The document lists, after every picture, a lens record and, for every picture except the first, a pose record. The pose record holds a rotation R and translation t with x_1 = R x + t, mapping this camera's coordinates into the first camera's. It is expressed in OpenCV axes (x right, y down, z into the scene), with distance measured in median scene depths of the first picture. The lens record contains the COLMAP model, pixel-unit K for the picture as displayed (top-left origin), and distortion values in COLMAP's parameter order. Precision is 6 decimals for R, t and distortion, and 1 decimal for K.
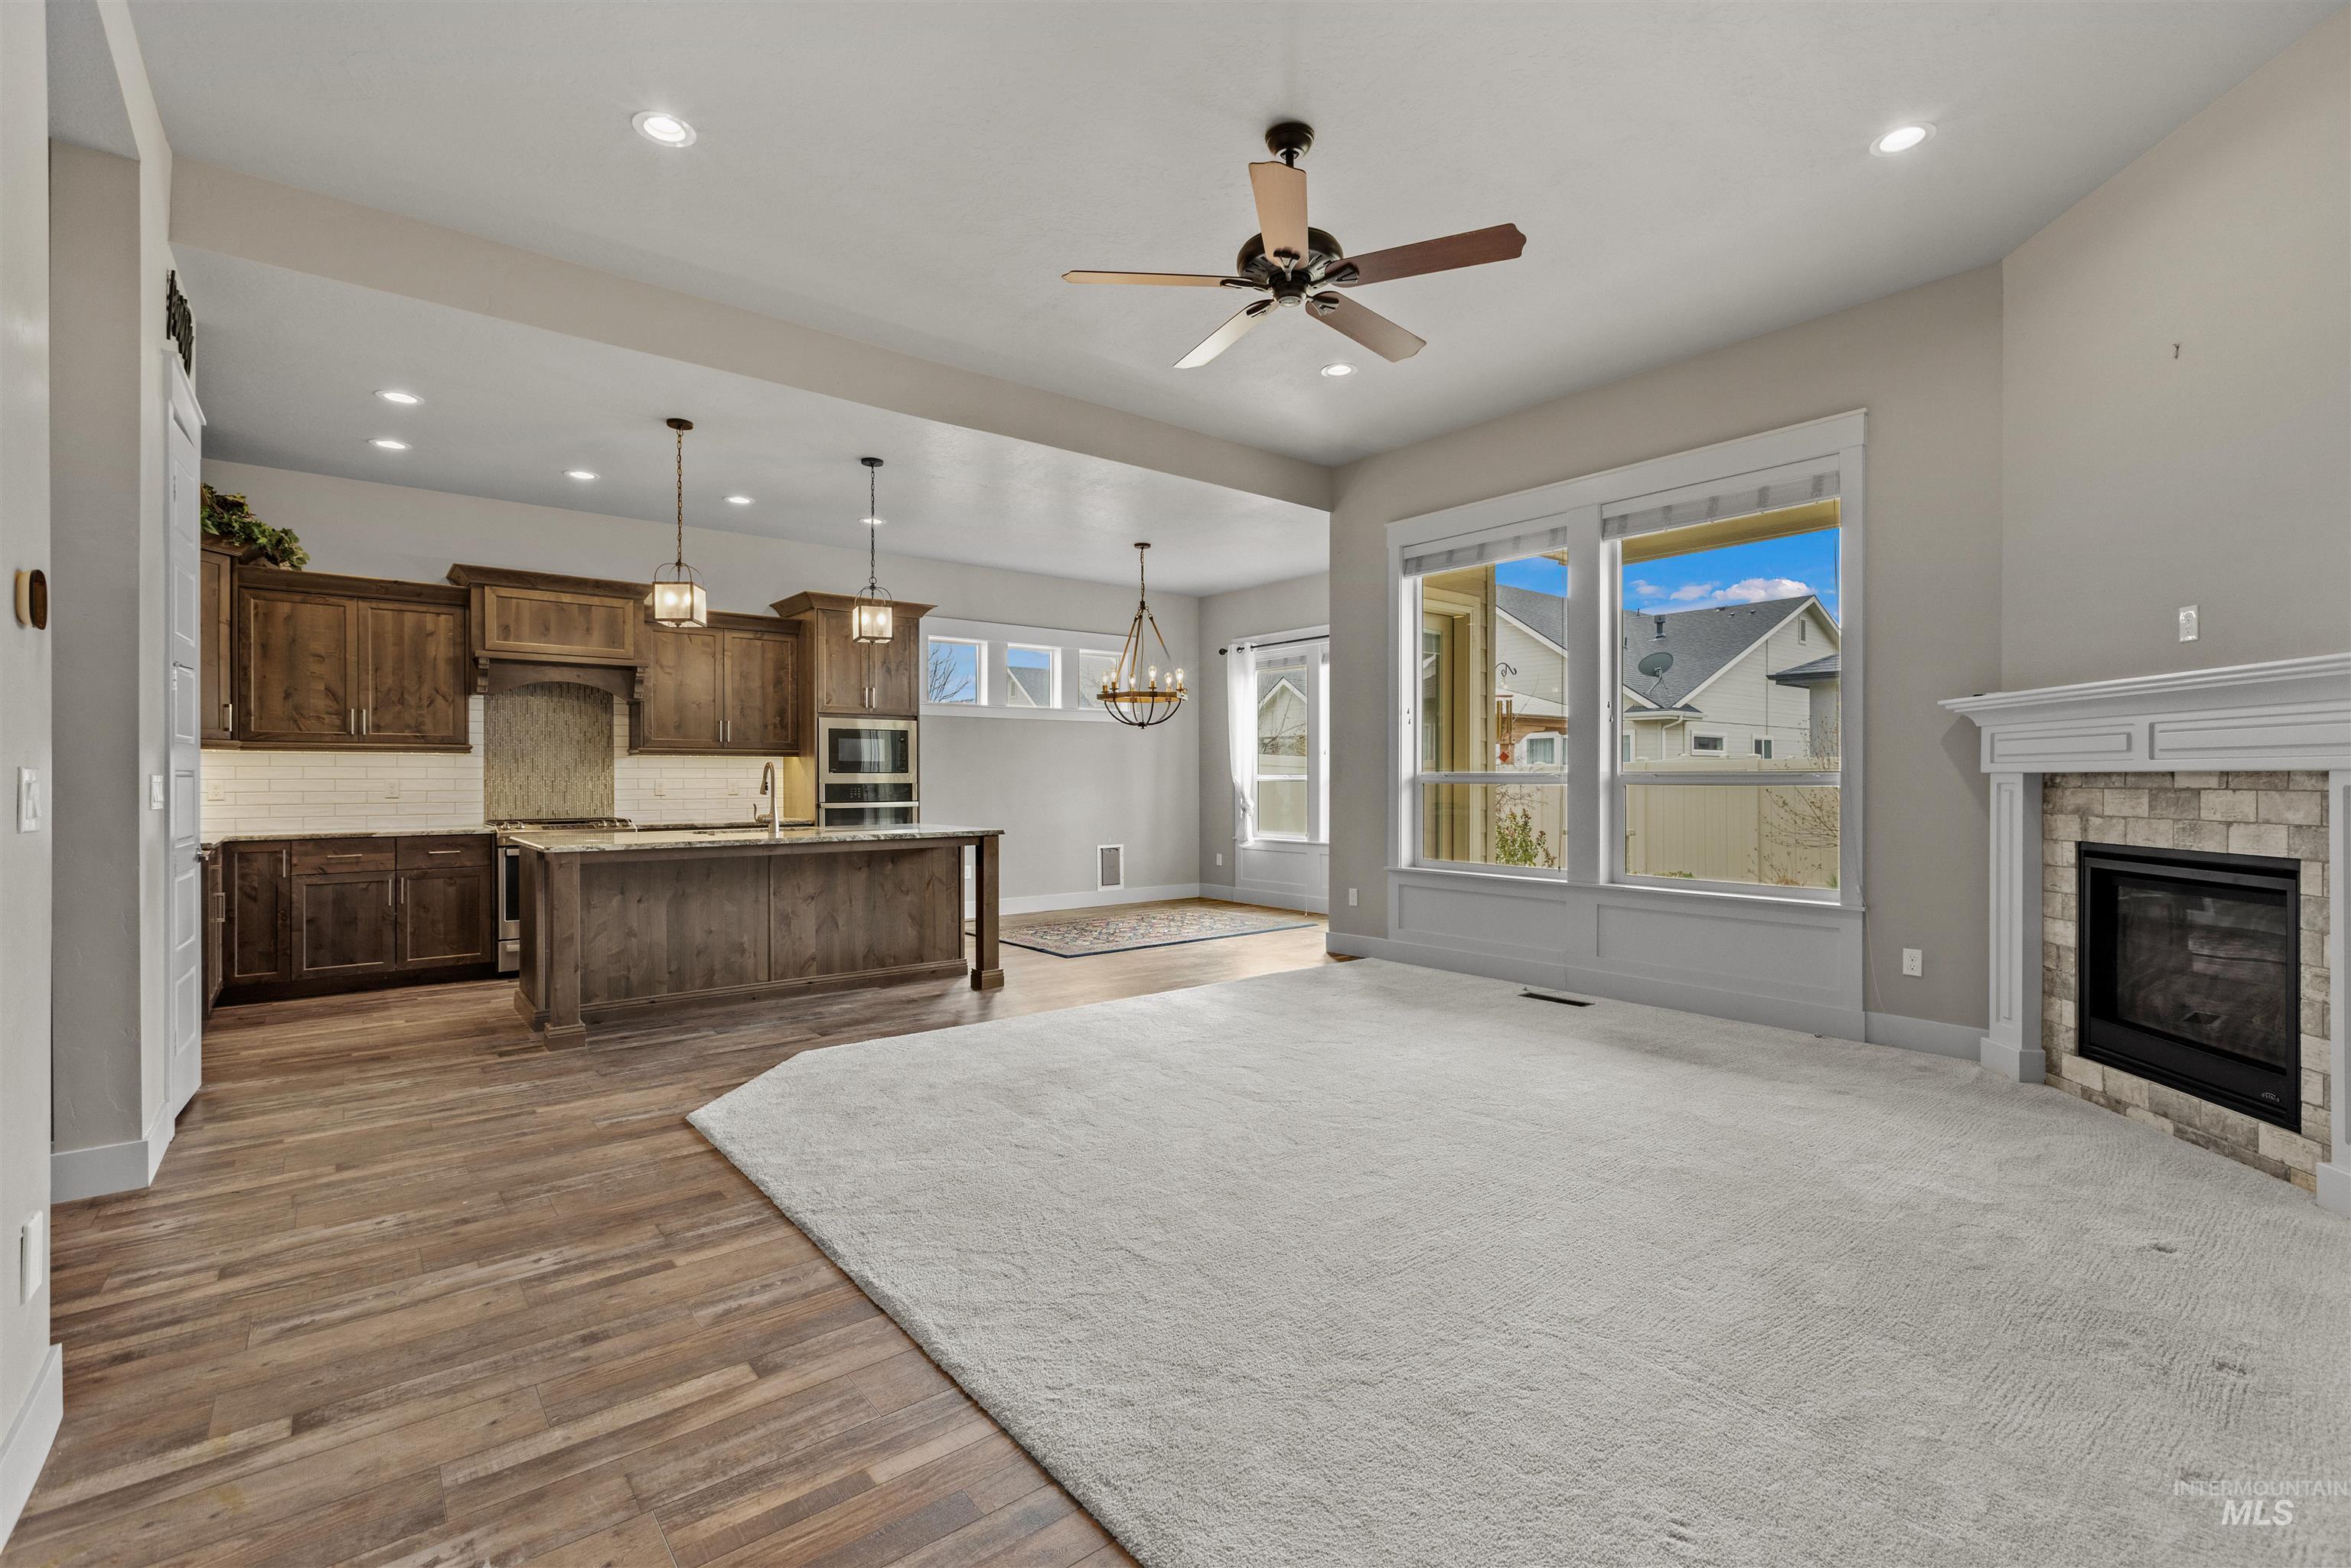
lens RADIAL K [[1050.3, 0, 1182.3], [0, 1050.3, 783.4], [0, 0, 1]] dist [0.002759, -0.001863]
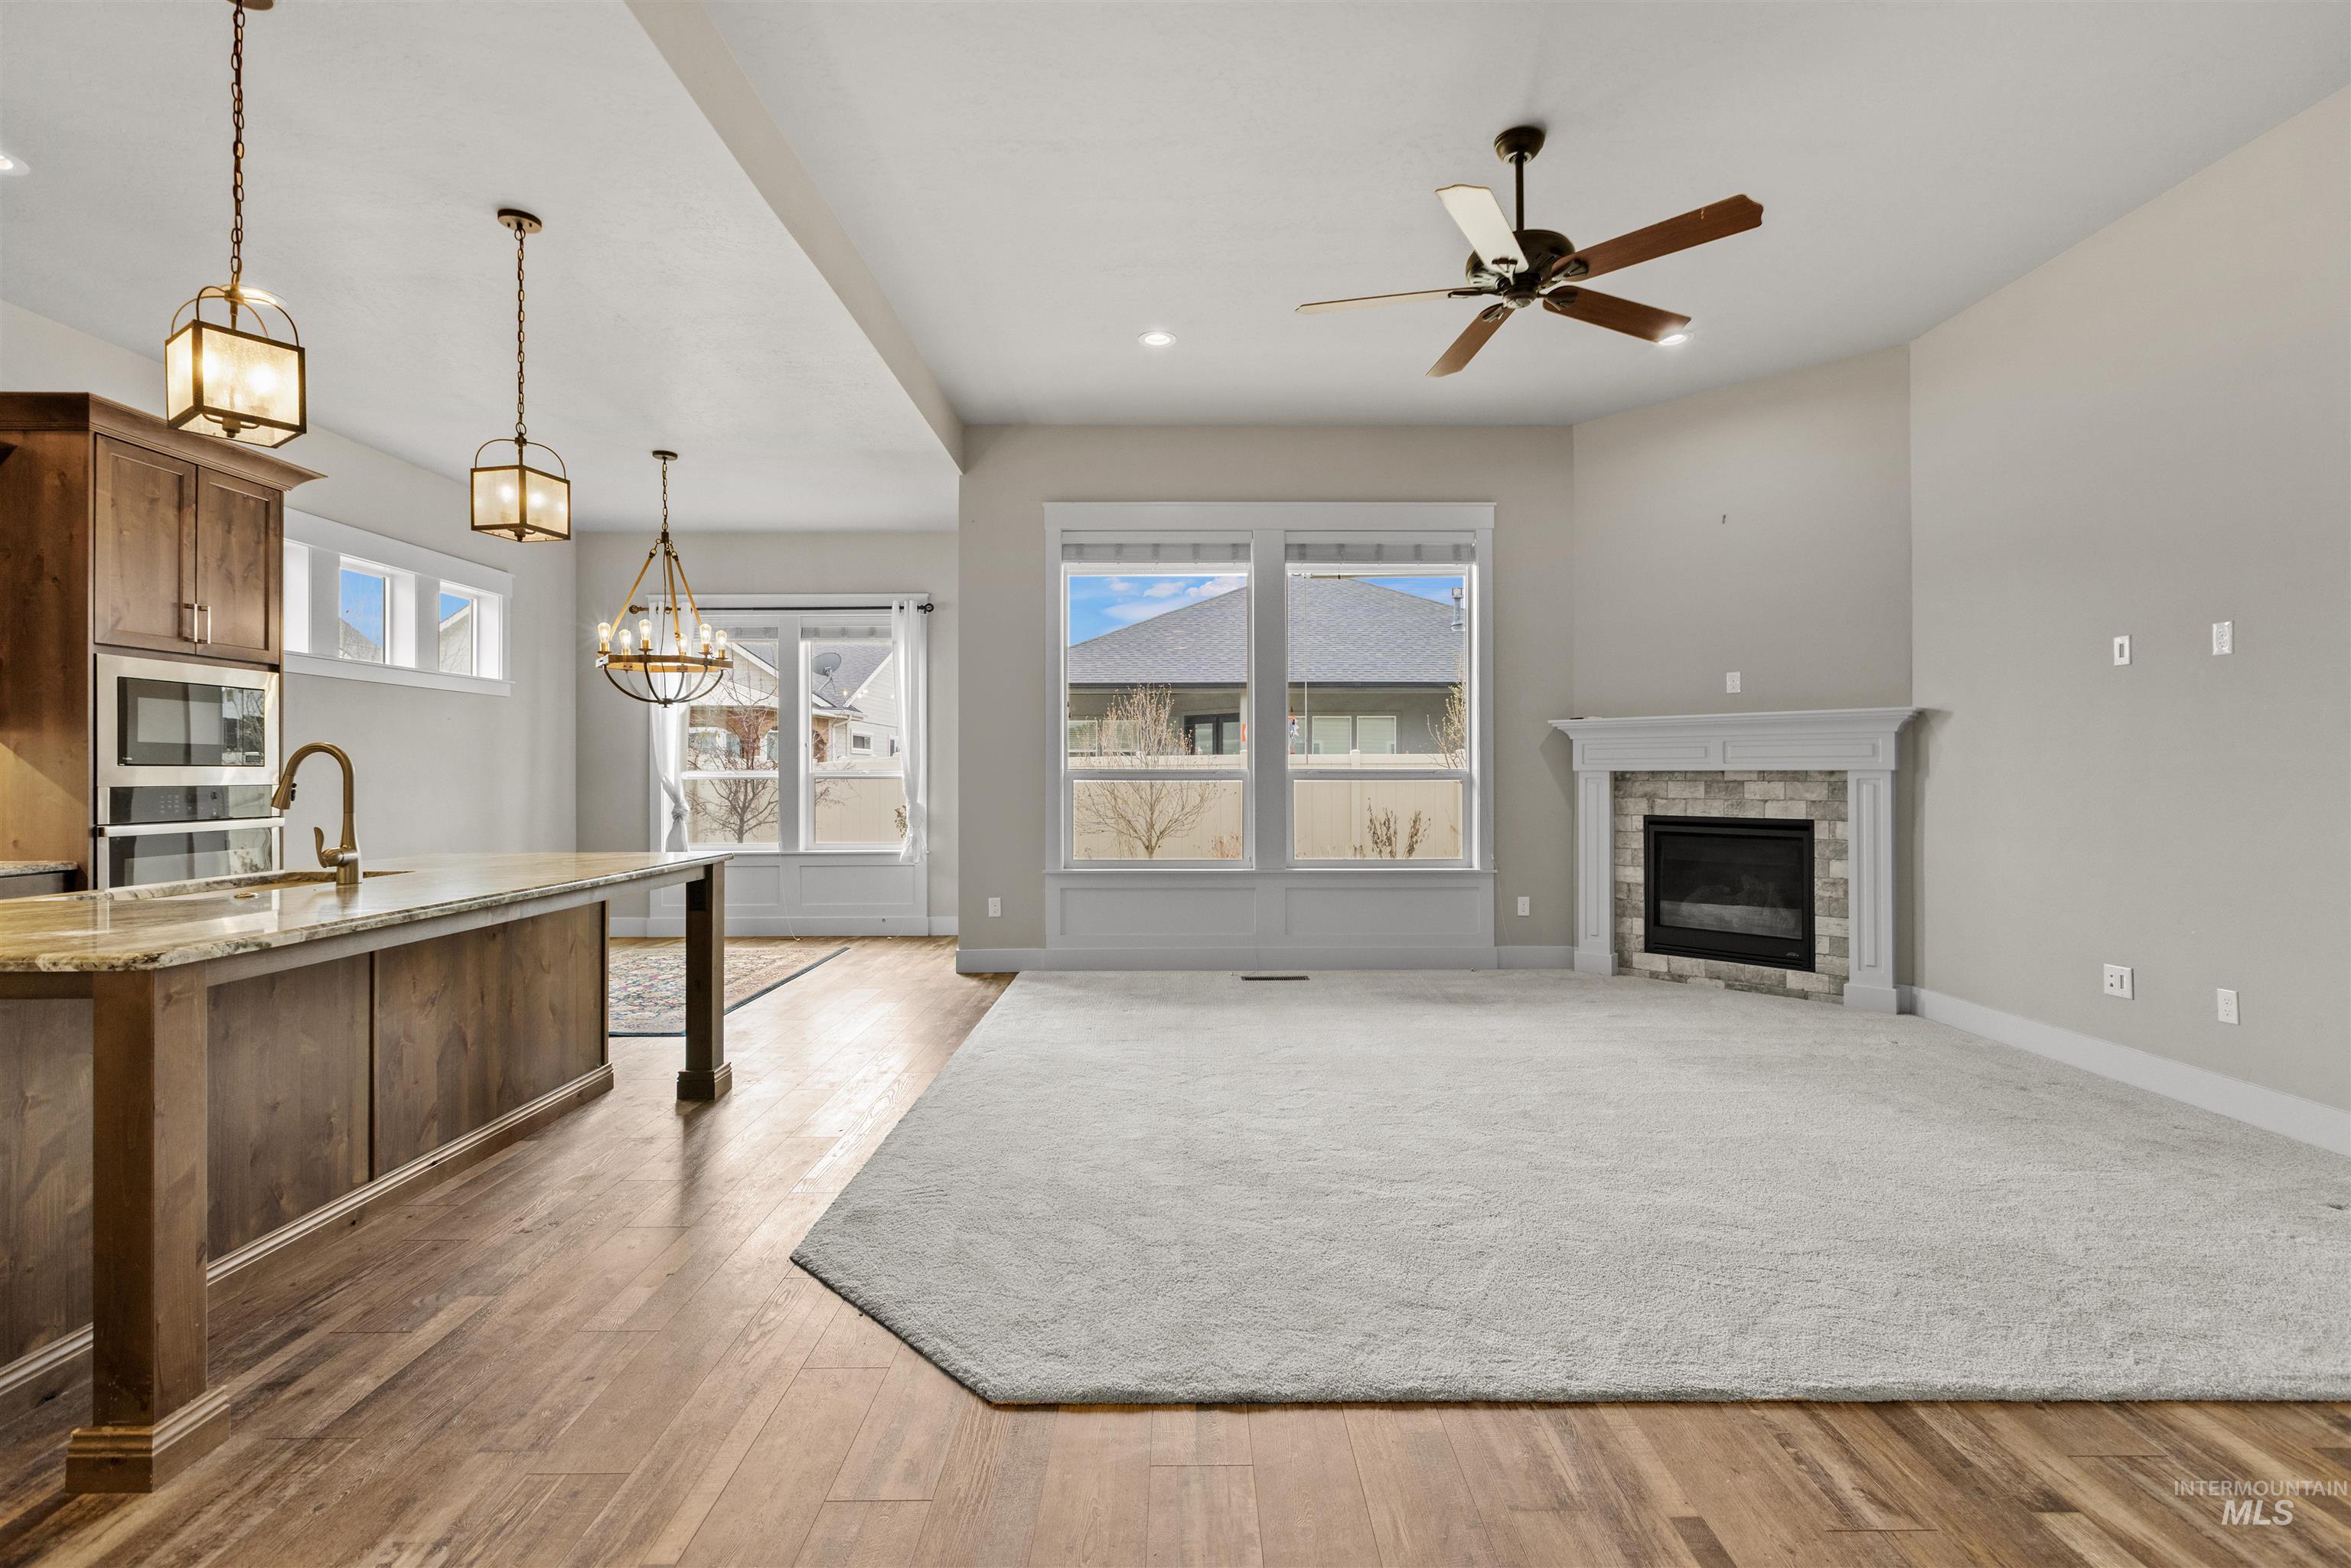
lens RADIAL K [[1050.3, 0, 1184.8], [0, 1050.3, 775.9], [0, 0, 1]] dist [0.002759, -0.001863]
pose [[0.623804, -0.001348, 0.781580, -0.729261], [0.004287, 0.999989, -0.001697, -0.003062], [-0.781569, 0.004410, 0.623803, 0.511491]]
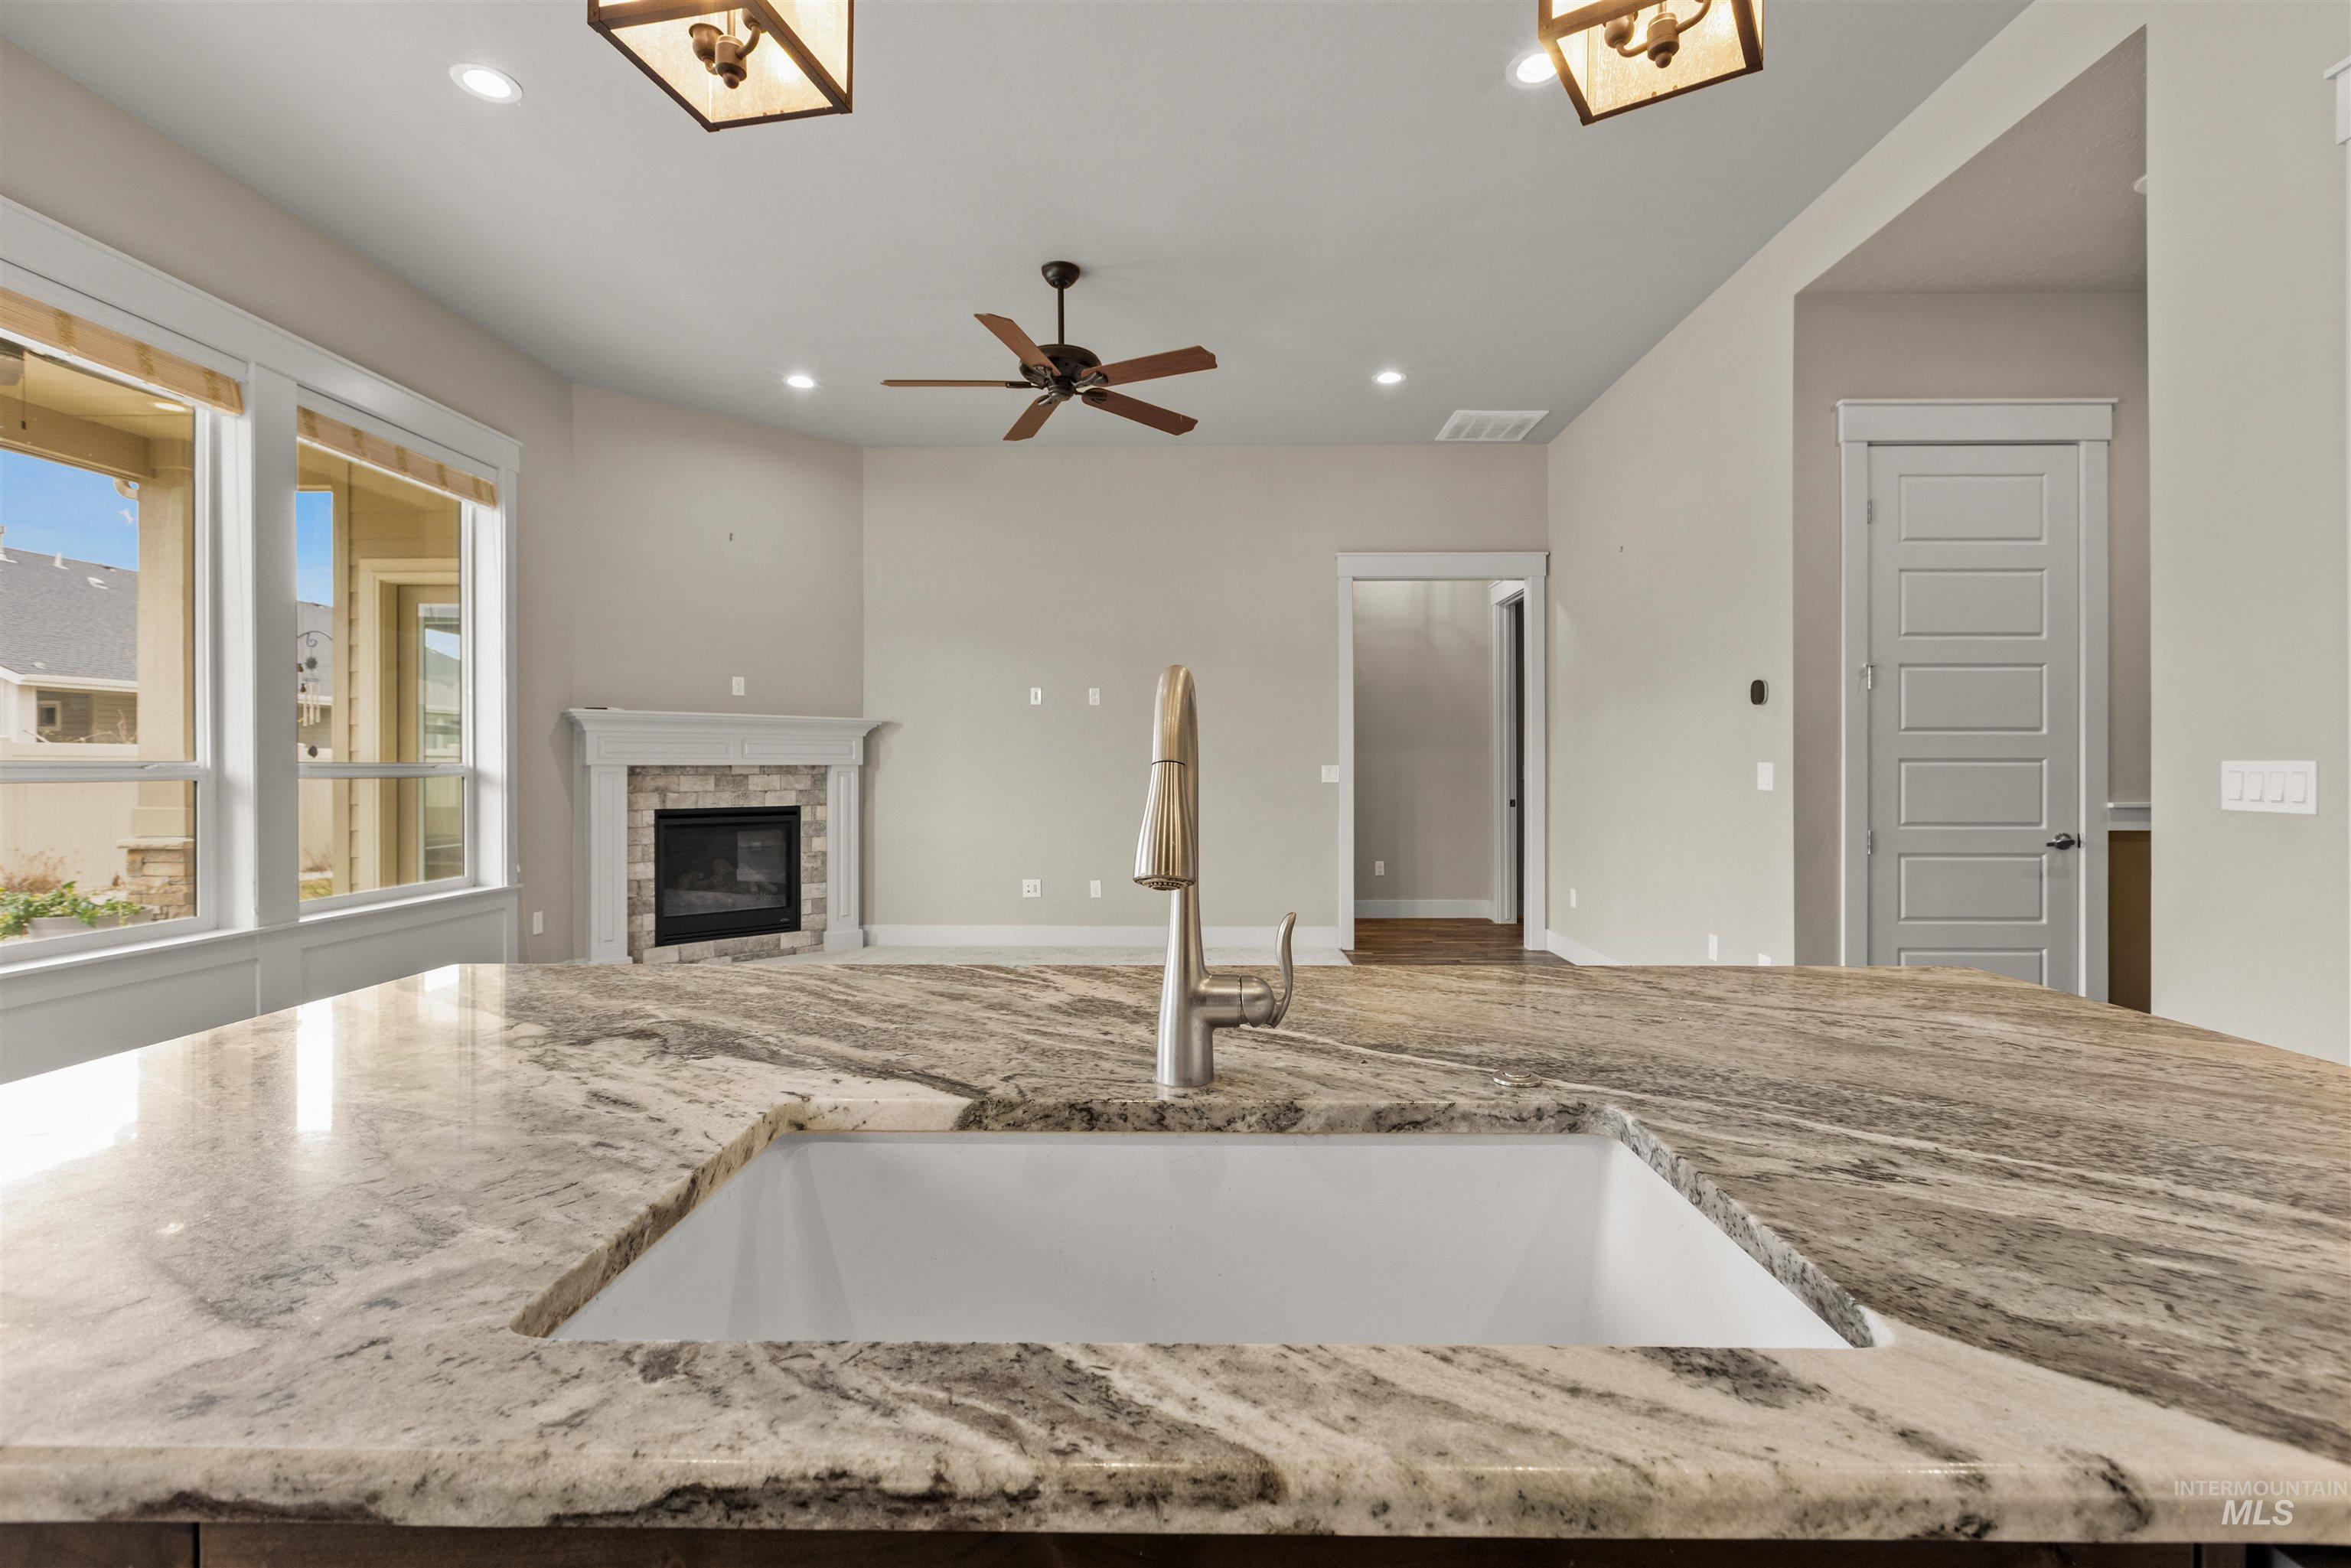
lens RADIAL K [[1050.3, 0, 1186.2], [0, 1050.3, 763.6], [0, 0, 1]] dist [0.002759, -0.001863]
pose [[-0.770957, 0.004135, 0.636874, -0.685529], [0.005367, 0.999986, 0.000005, -0.007714], [-0.636865, 0.003422, -0.770968, 1.555456]]
